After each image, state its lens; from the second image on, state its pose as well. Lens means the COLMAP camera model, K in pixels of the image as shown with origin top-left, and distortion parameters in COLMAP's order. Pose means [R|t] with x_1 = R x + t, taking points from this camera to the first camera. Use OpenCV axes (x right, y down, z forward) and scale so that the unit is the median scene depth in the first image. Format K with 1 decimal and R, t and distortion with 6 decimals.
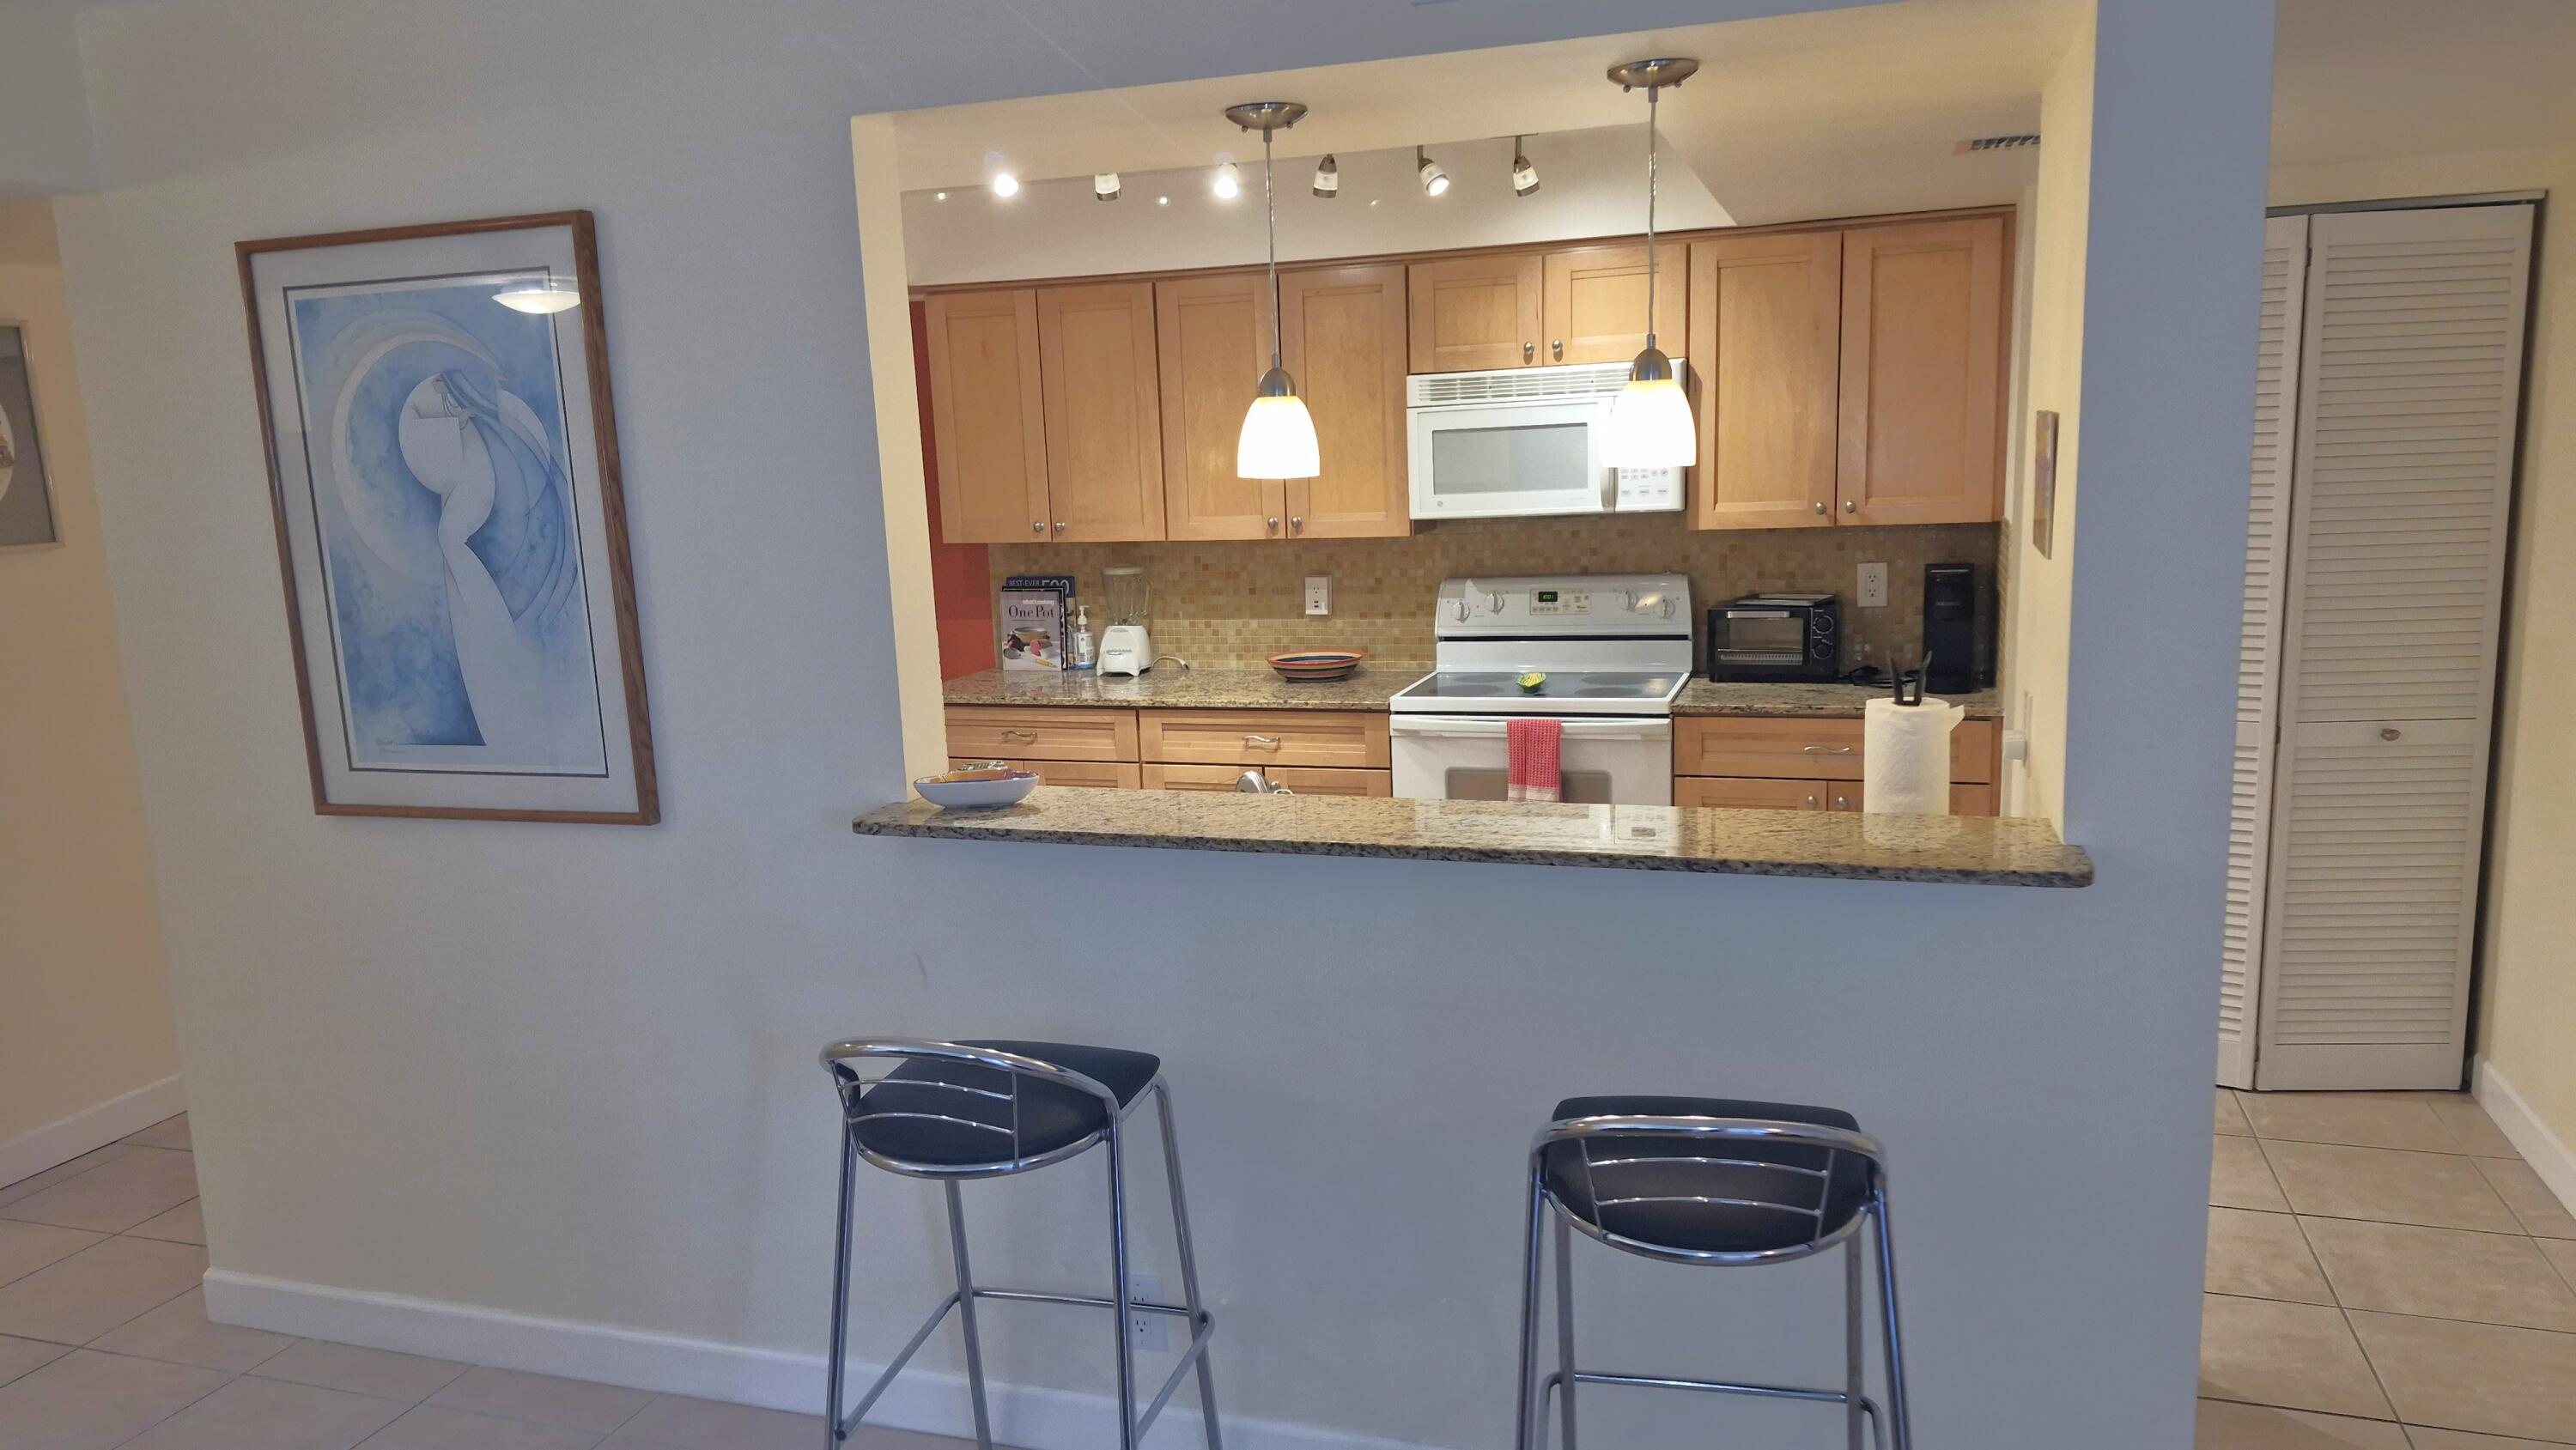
lens RADIAL K [[1776.9, 0, 1305.9], [0, 1776.9, 721.5], [0, 0, 1]] dist [0.106629, -0.147108]
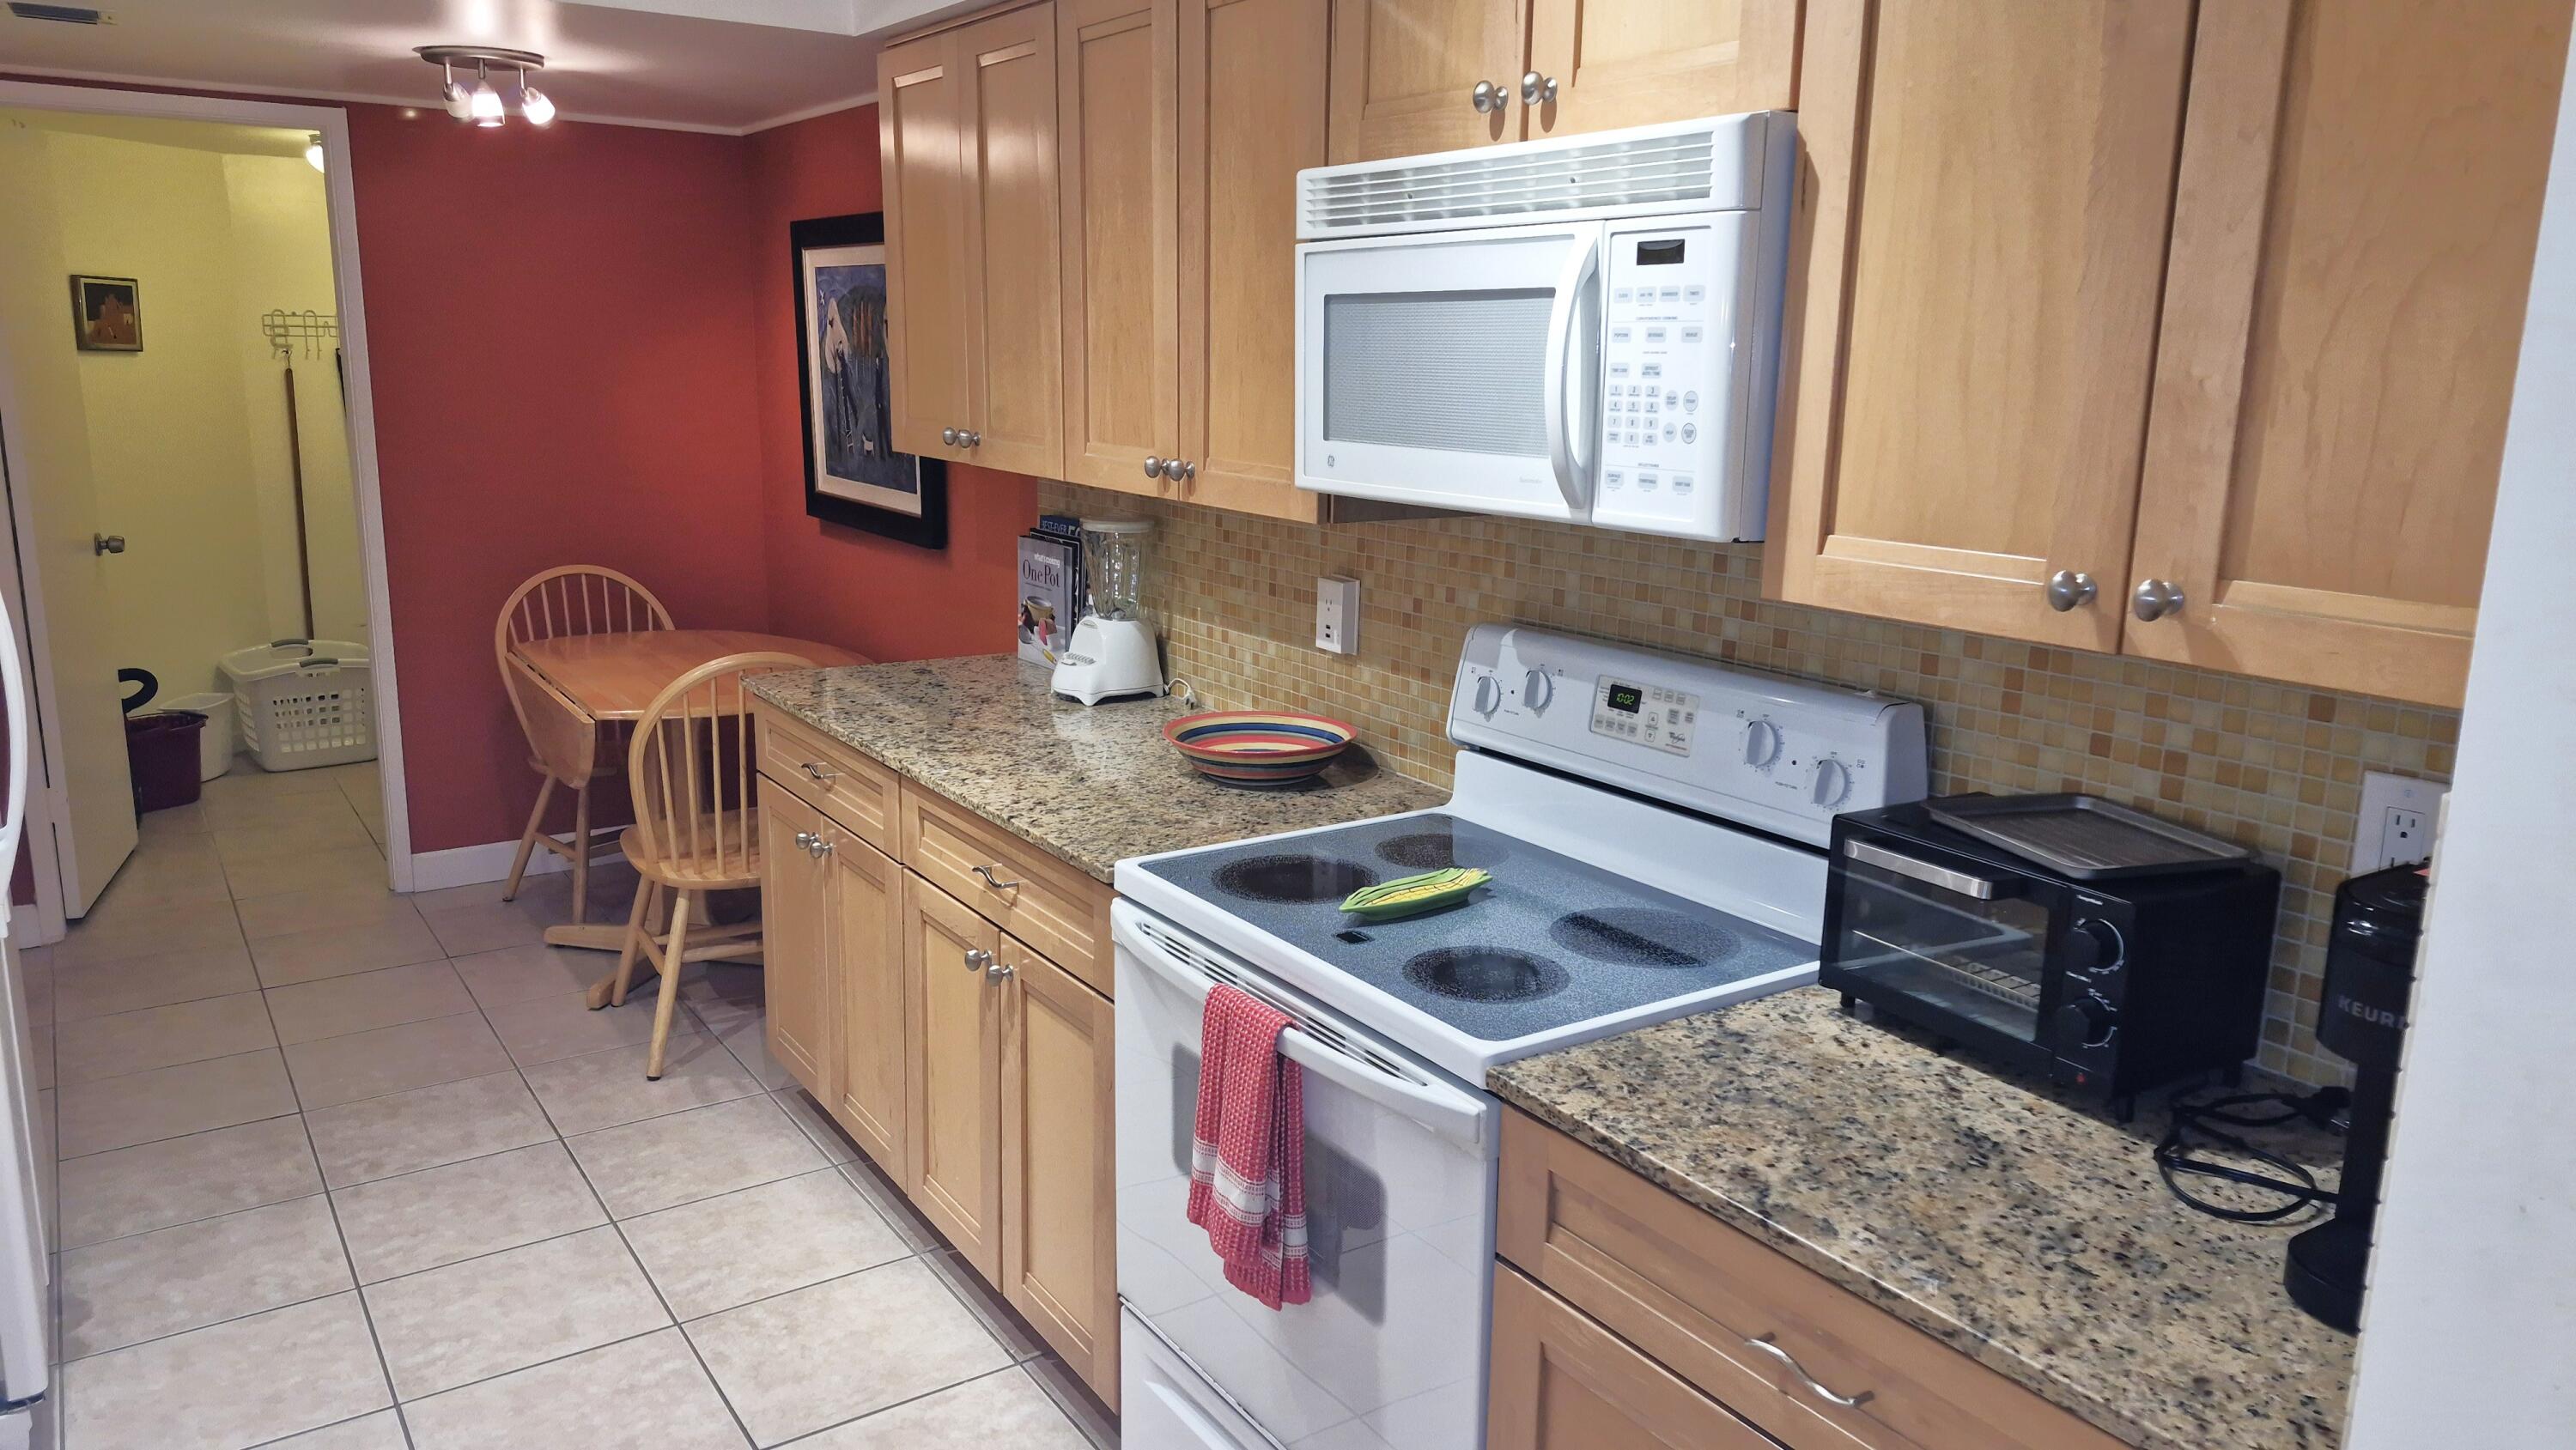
lens RADIAL K [[1776.9, 0, 1305.9], [0, 1776.9, 721.5], [0, 0, 1]] dist [0.106629, -0.147108]
pose [[0.801055, 0.177712, -0.571603, 0.321440], [-0.146333, 0.984078, 0.100878, -0.096465], [0.580429, 0.002836, 0.814306, 0.595797]]
